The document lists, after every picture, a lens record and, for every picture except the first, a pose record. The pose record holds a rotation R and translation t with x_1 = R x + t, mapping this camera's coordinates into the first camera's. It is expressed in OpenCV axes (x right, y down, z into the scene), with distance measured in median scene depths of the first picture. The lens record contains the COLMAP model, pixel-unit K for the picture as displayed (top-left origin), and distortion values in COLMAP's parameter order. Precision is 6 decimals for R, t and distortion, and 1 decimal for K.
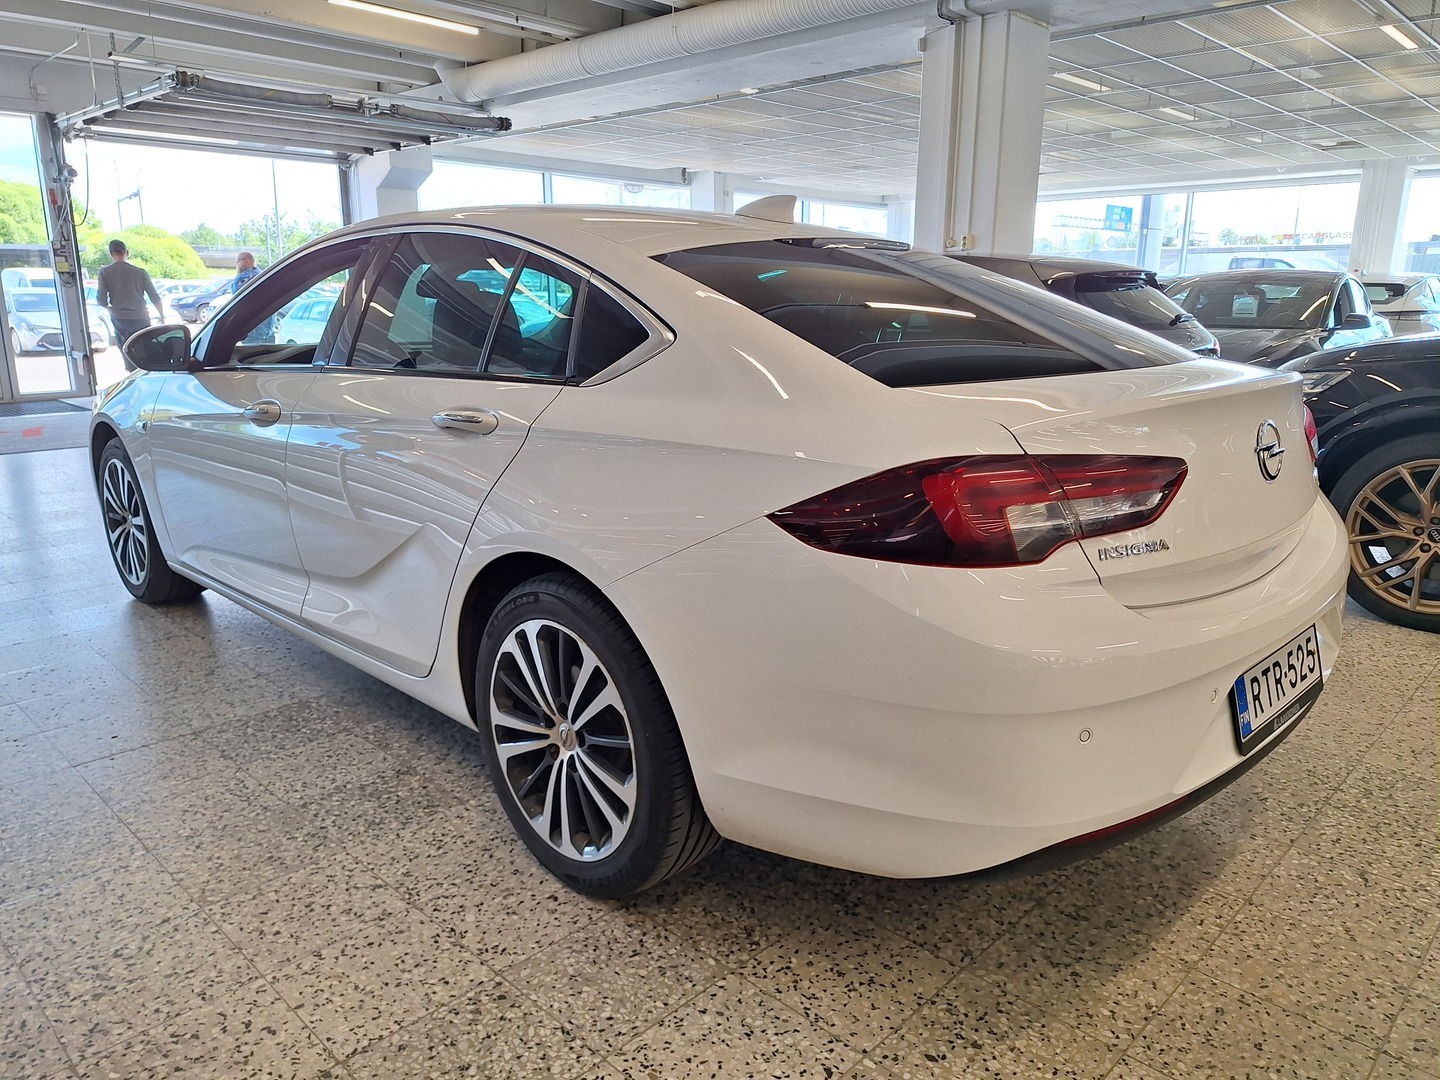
lens RADIAL K [[1024.4, 0, 726.9], [0, 1024.4, 544.0], [0, 0, 1]] dist [0.049042, -0.054230]
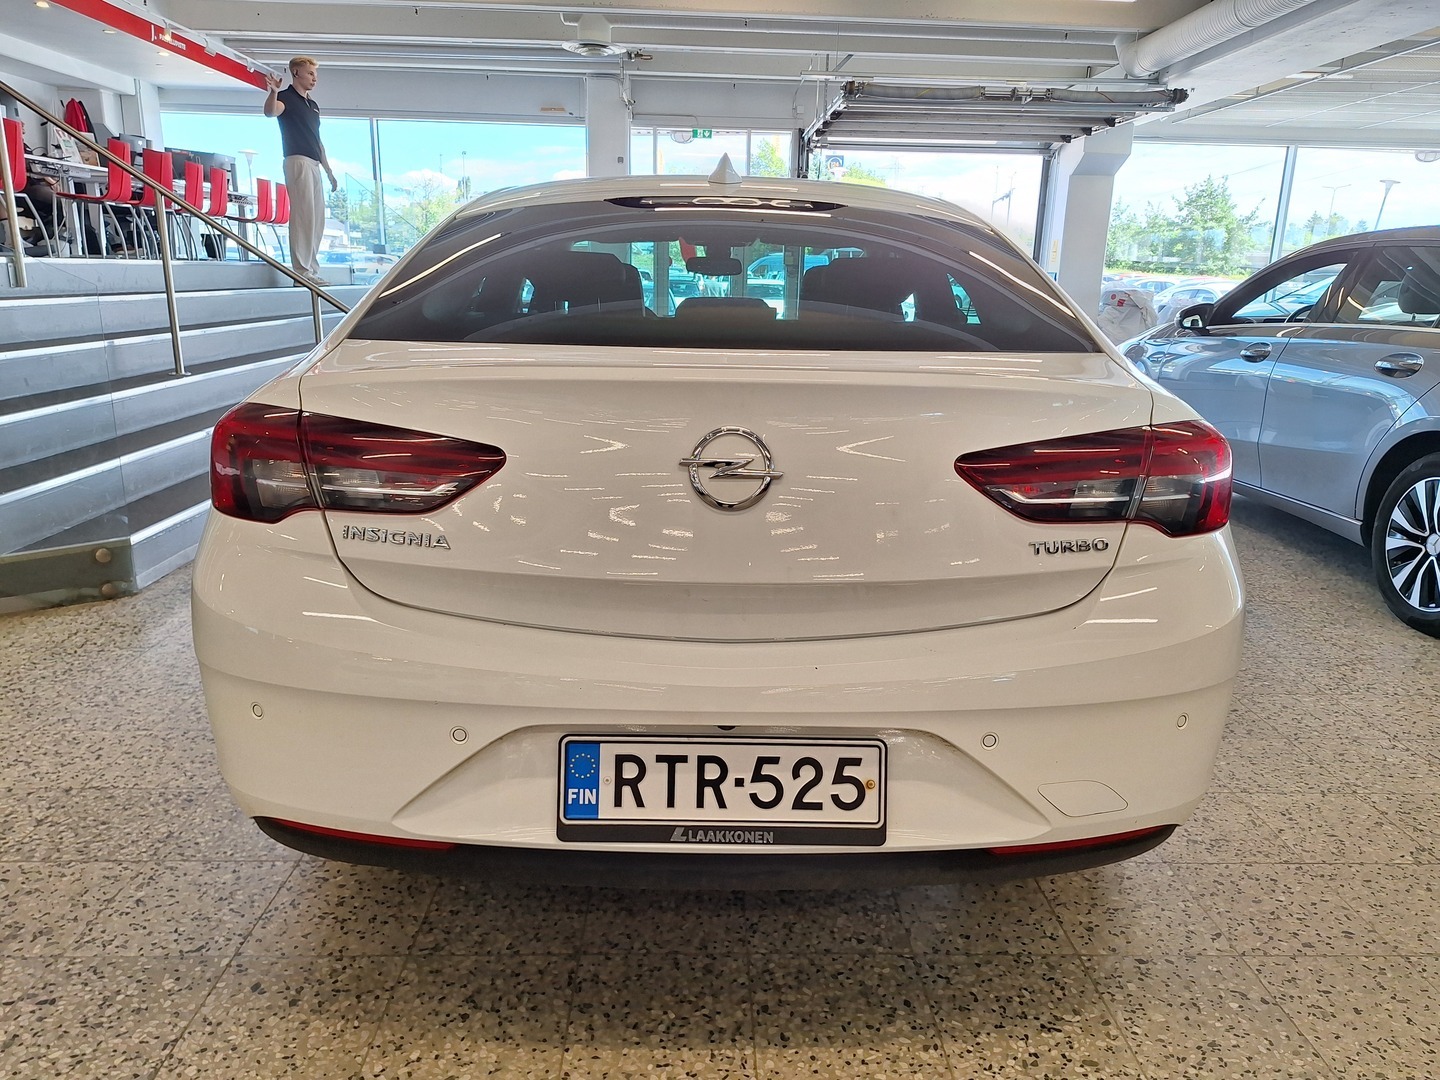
lens RADIAL K [[1024.4, 0, 726.9], [0, 1024.4, 544.0], [0, 0, 1]] dist [0.049042, -0.054230]
pose [[0.706277, 0.188928, -0.682260, 0.207513], [-0.185464, 0.979452, 0.079232, -0.019270], [0.683210, 0.070575, 0.726804, 0.096570]]
